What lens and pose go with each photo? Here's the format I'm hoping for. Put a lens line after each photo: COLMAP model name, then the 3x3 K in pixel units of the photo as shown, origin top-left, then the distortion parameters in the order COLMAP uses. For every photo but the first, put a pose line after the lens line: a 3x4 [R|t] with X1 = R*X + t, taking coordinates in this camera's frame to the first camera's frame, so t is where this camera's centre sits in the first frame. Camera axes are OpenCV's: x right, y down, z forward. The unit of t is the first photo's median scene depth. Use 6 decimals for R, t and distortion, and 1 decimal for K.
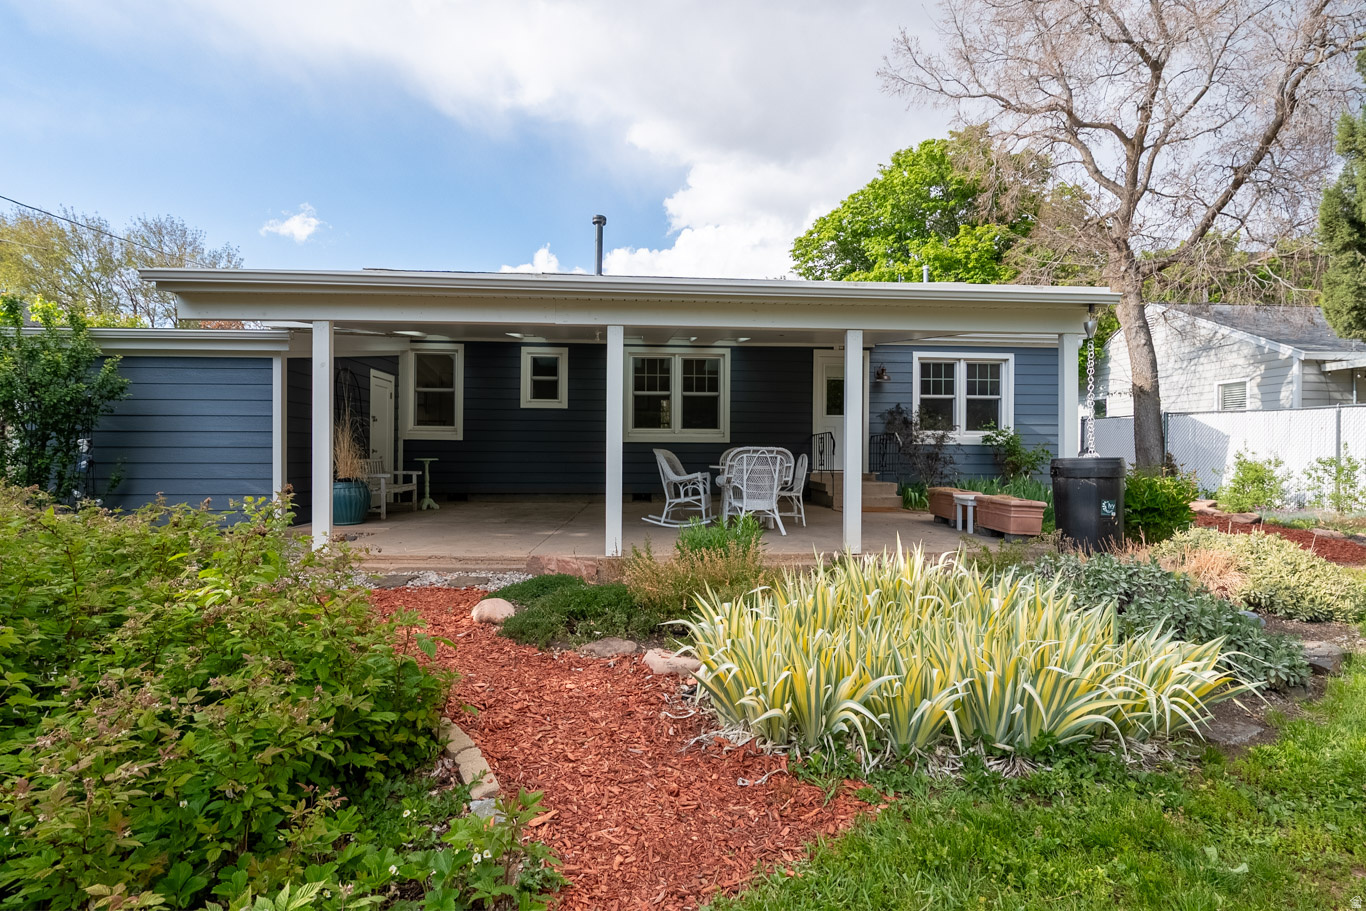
lens RADIAL K [[669.8, 0, 682.9], [0, 669.8, 455.1], [0, 0, 1]] dist [0.000580, 0.000023]
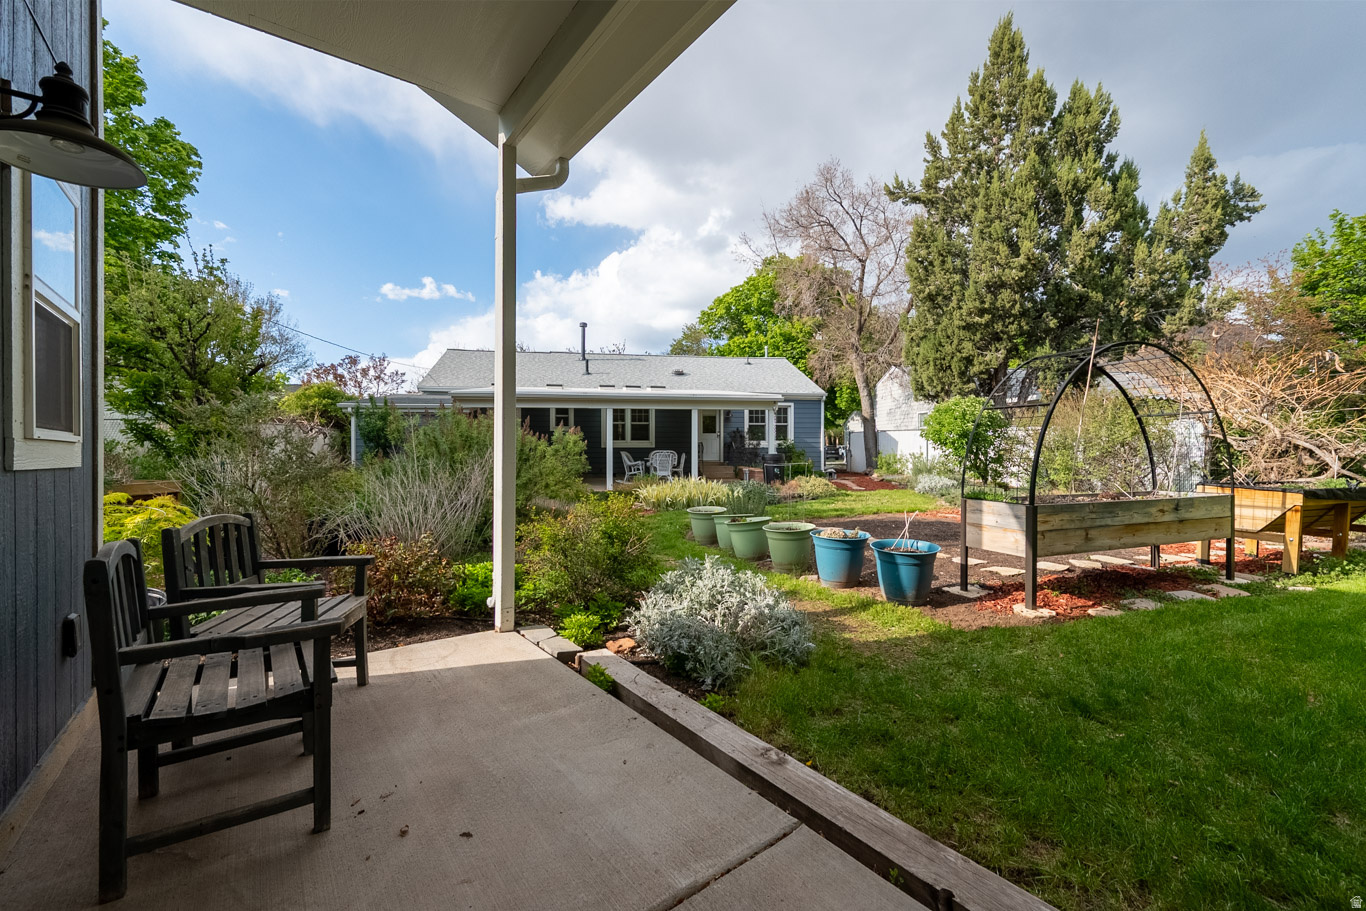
lens RADIAL K [[561.0, 0, 683.0], [0, 561.0, 455.9], [0, 0, 1]] dist [-0.001038, -0.000725]
pose [[0.994712, -0.008260, 0.102376, -0.018204], [0.007933, 0.999962, 0.003602, 0.001716], [-0.102402, -0.002771, 0.994739, -0.673269]]
